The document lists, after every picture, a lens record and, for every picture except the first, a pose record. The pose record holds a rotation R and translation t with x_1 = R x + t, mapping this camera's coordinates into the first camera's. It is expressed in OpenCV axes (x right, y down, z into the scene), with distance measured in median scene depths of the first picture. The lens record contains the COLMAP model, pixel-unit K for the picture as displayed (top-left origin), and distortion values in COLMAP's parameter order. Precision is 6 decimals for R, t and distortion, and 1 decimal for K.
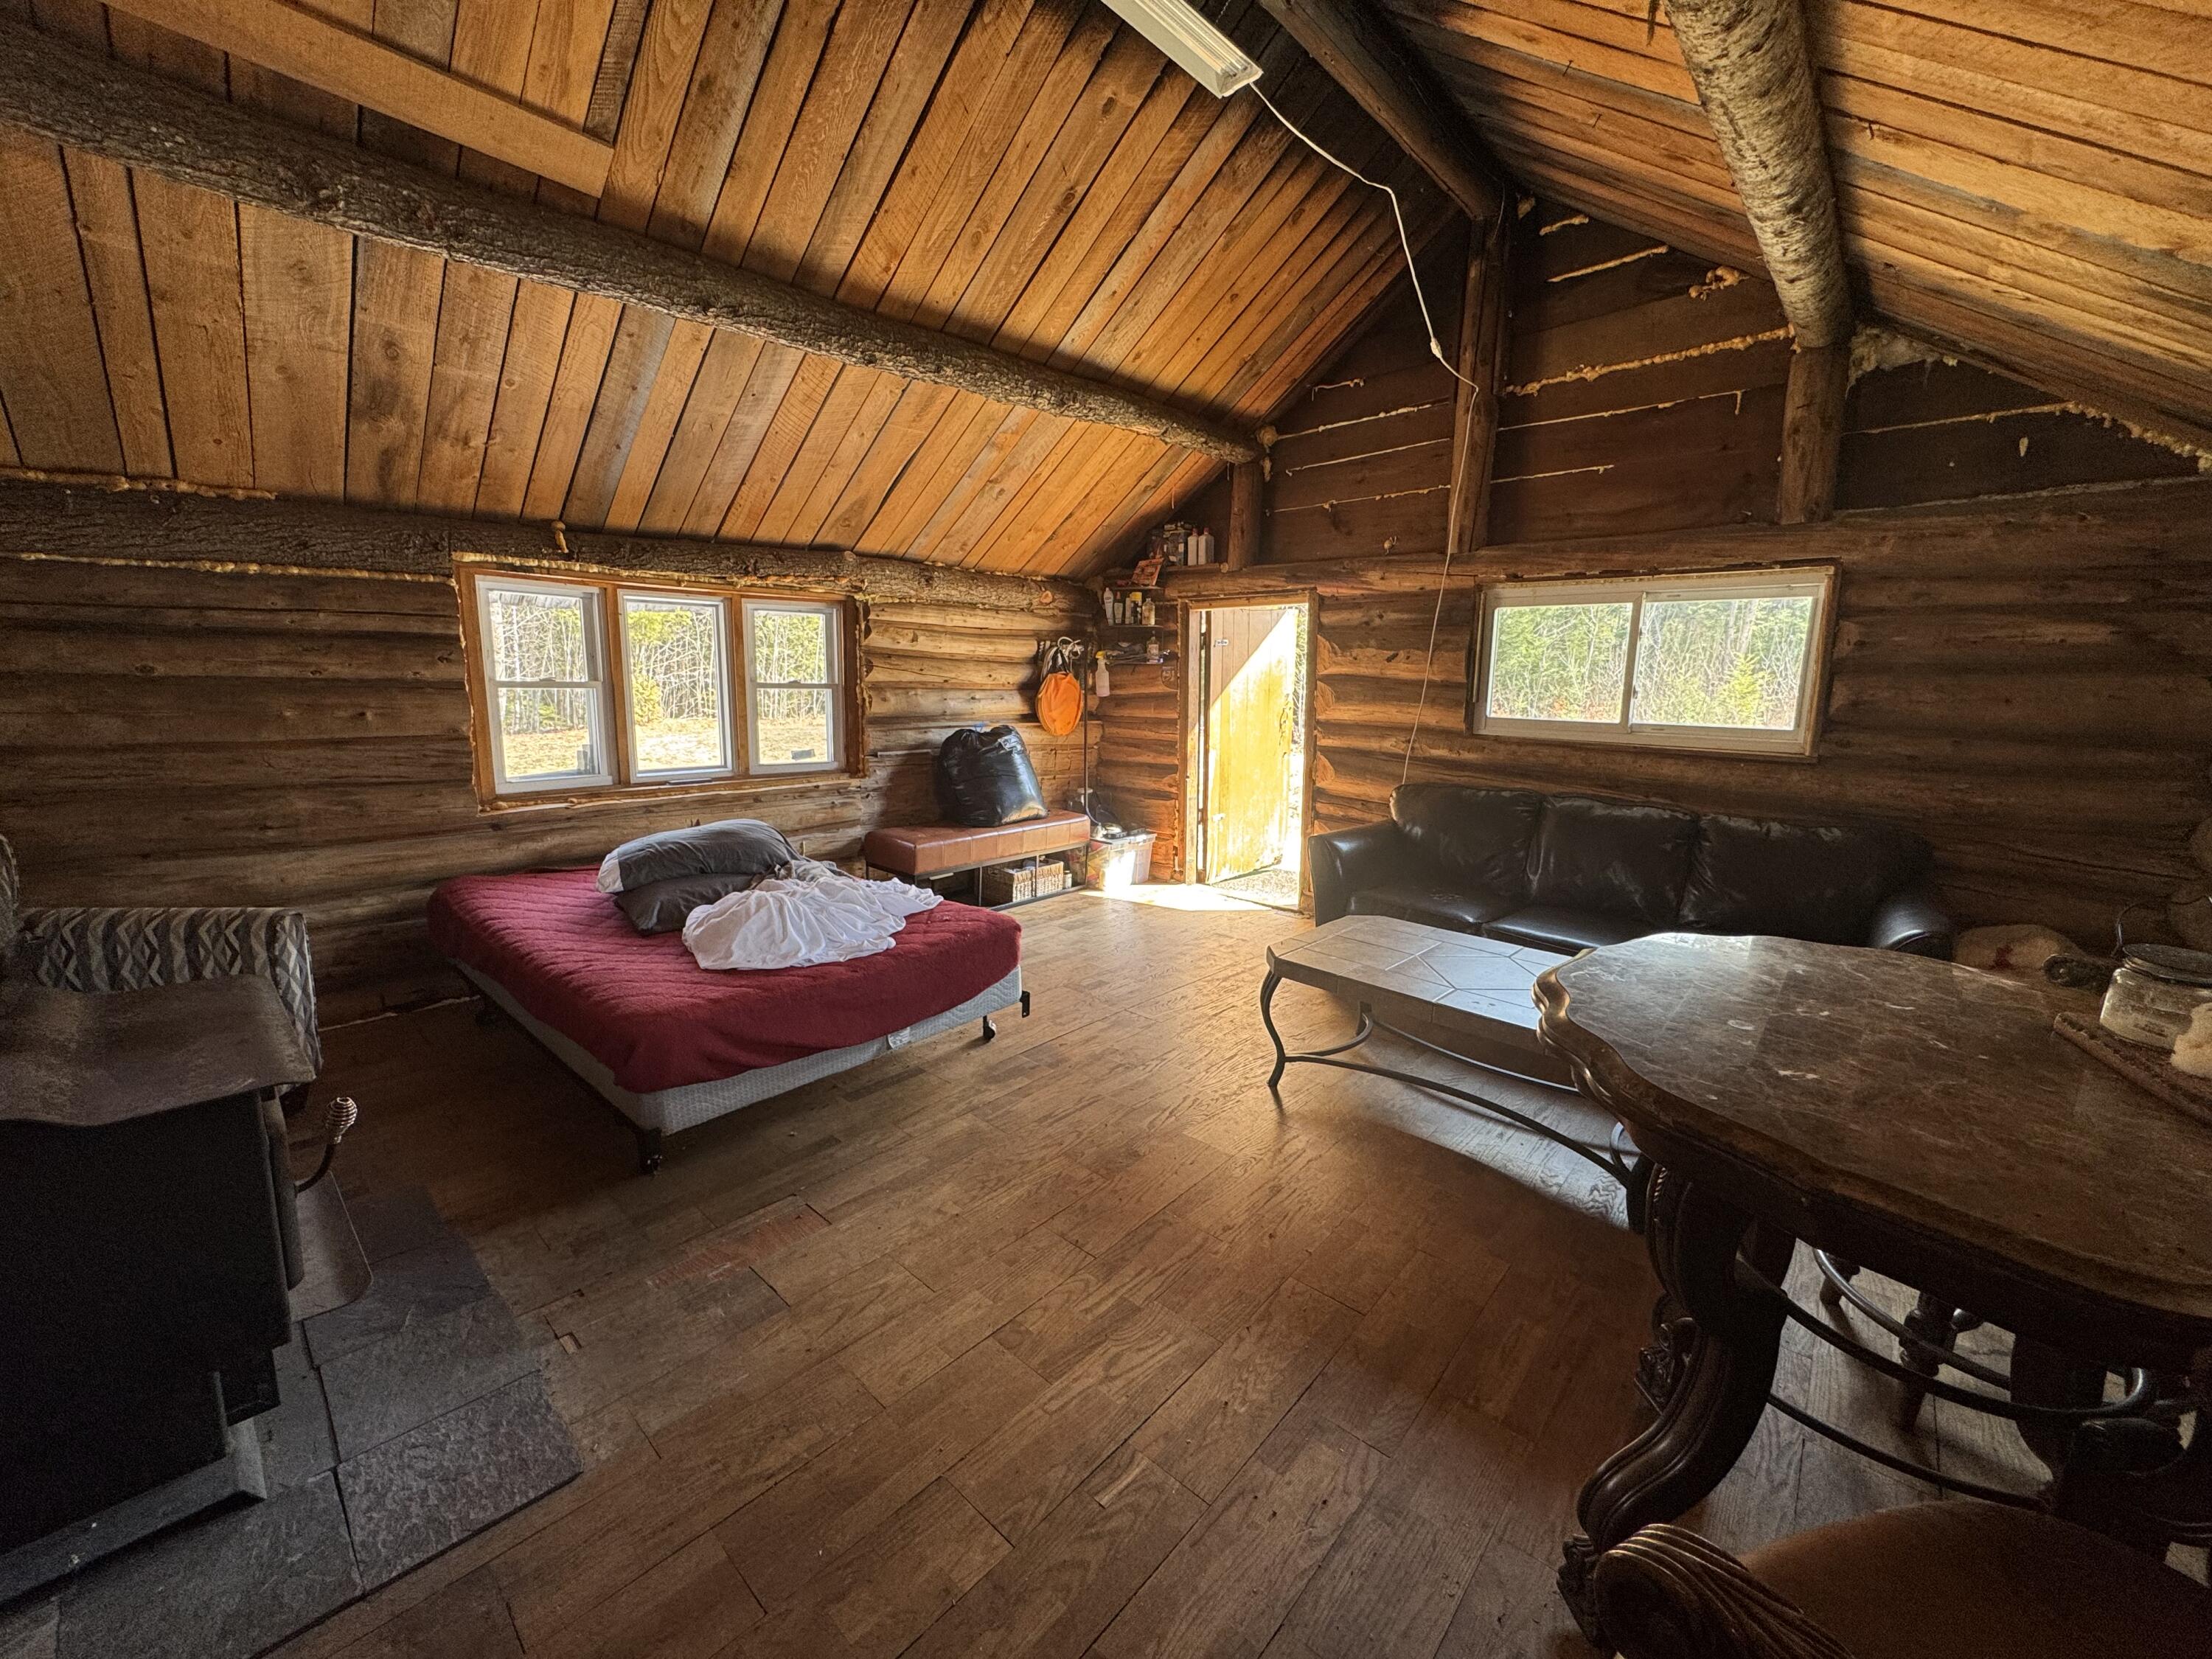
lens RADIAL K [[885.2, 0, 1103.2], [0, 885.2, 824.7], [0, 0, 1]] dist [-0.002797, 0.000386]
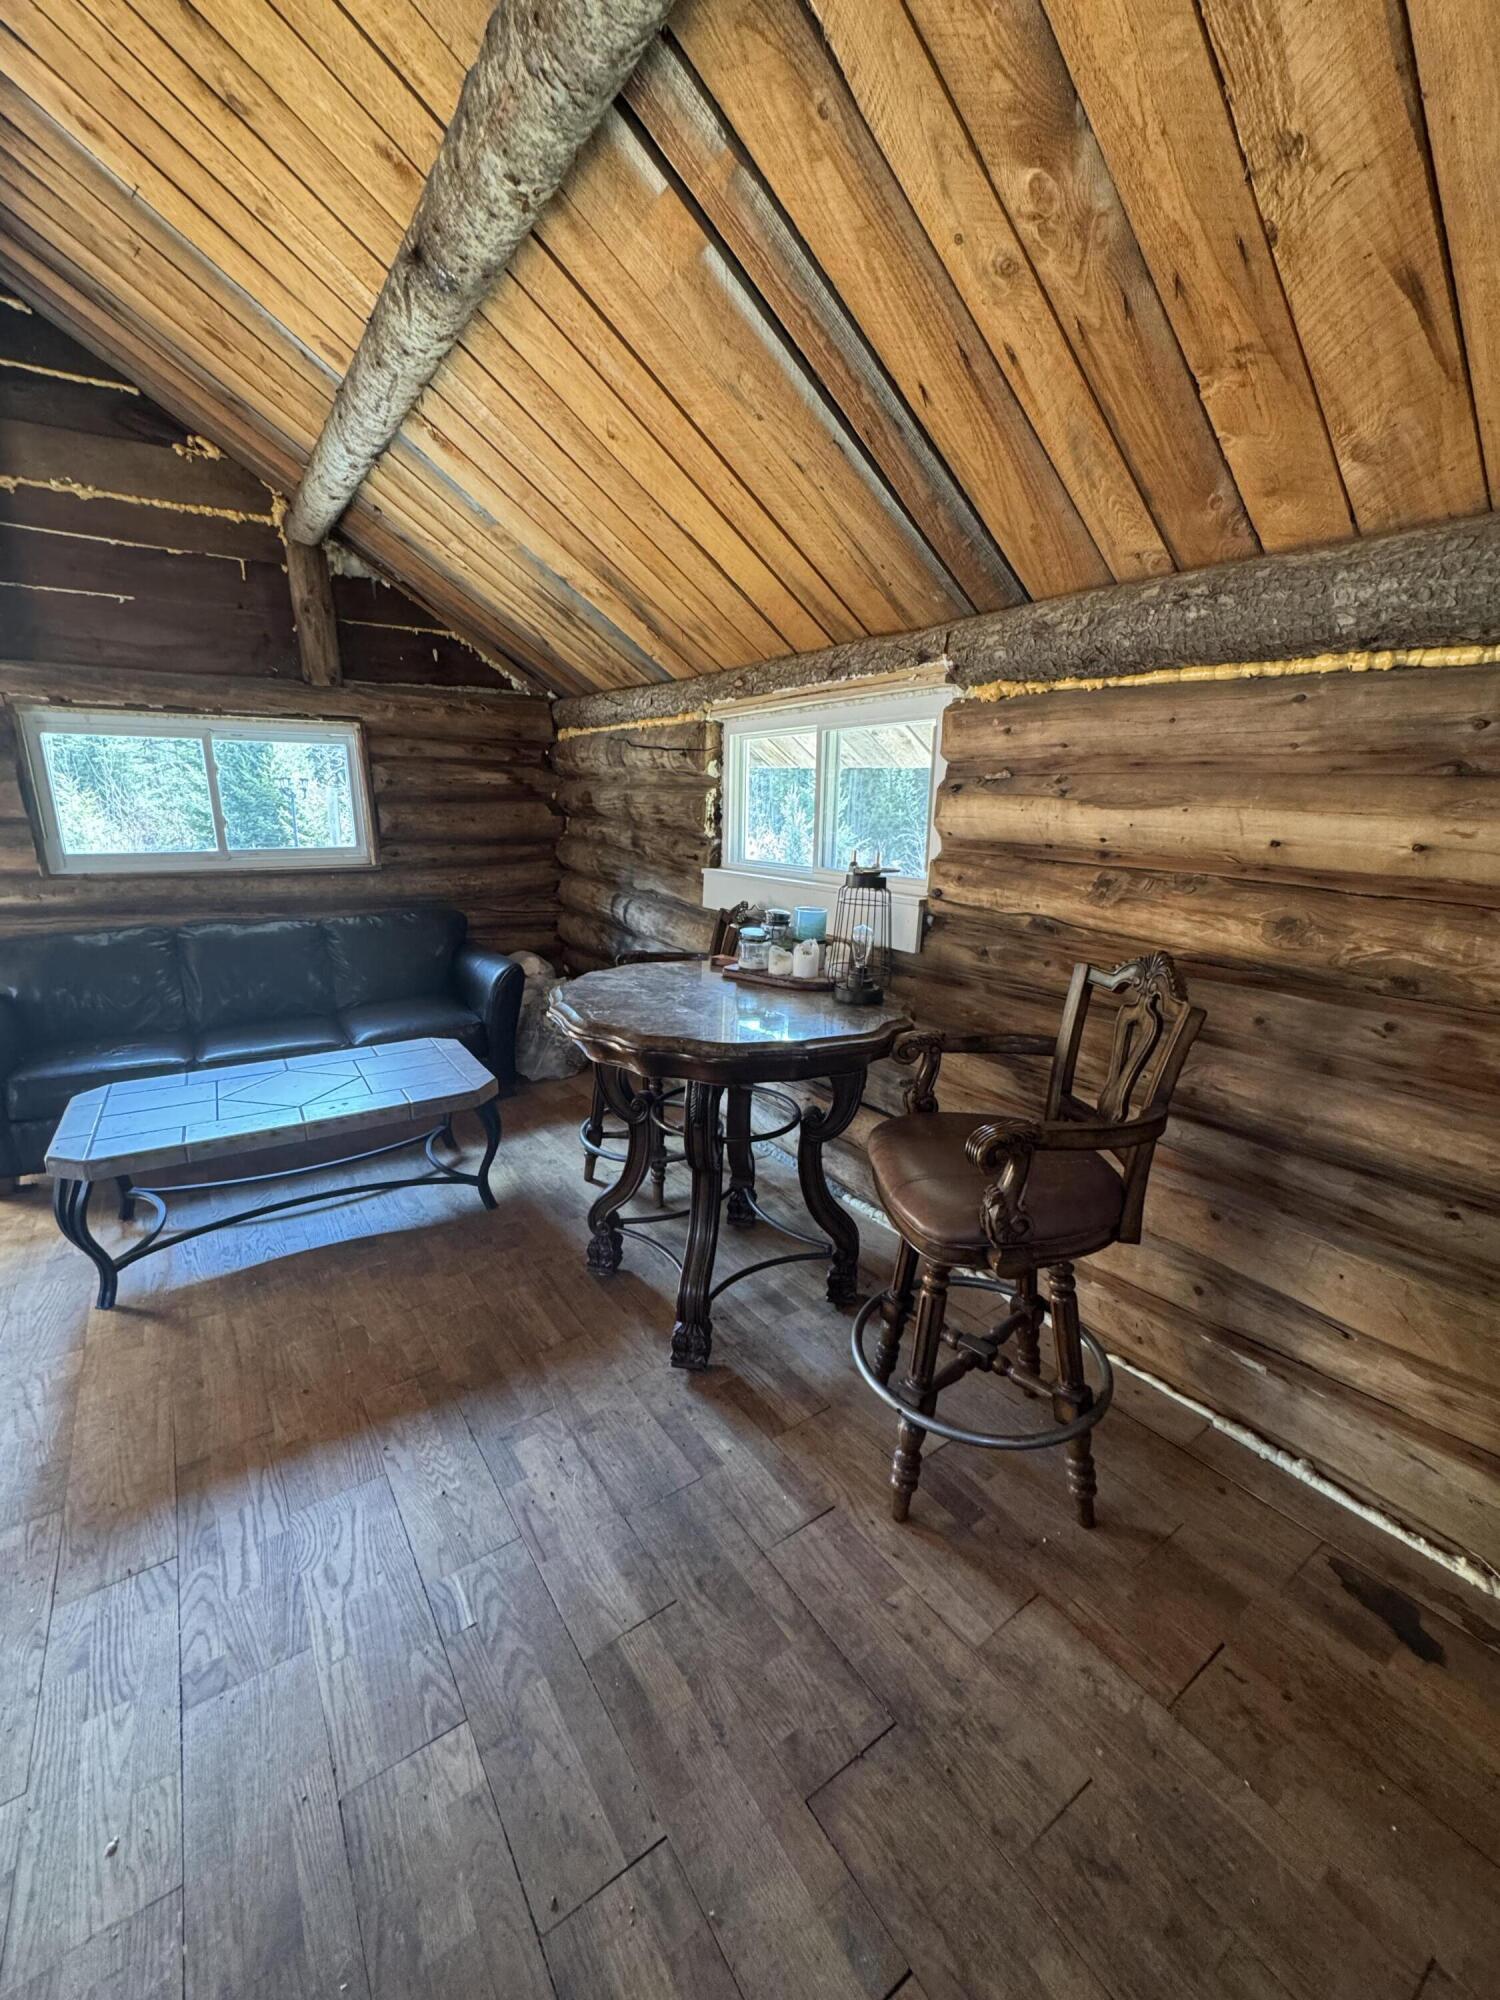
lens RADIAL K [[800.3, 0, 745.6], [0, 800.3, 999.0], [0, 0, 1]] dist [-0.002797, 0.000386]
pose [[0.222134, -0.247097, 0.943186, -0.306015], [0.165075, 0.962920, 0.213390, -0.050159], [-0.960941, 0.108295, 0.254687, 0.168252]]
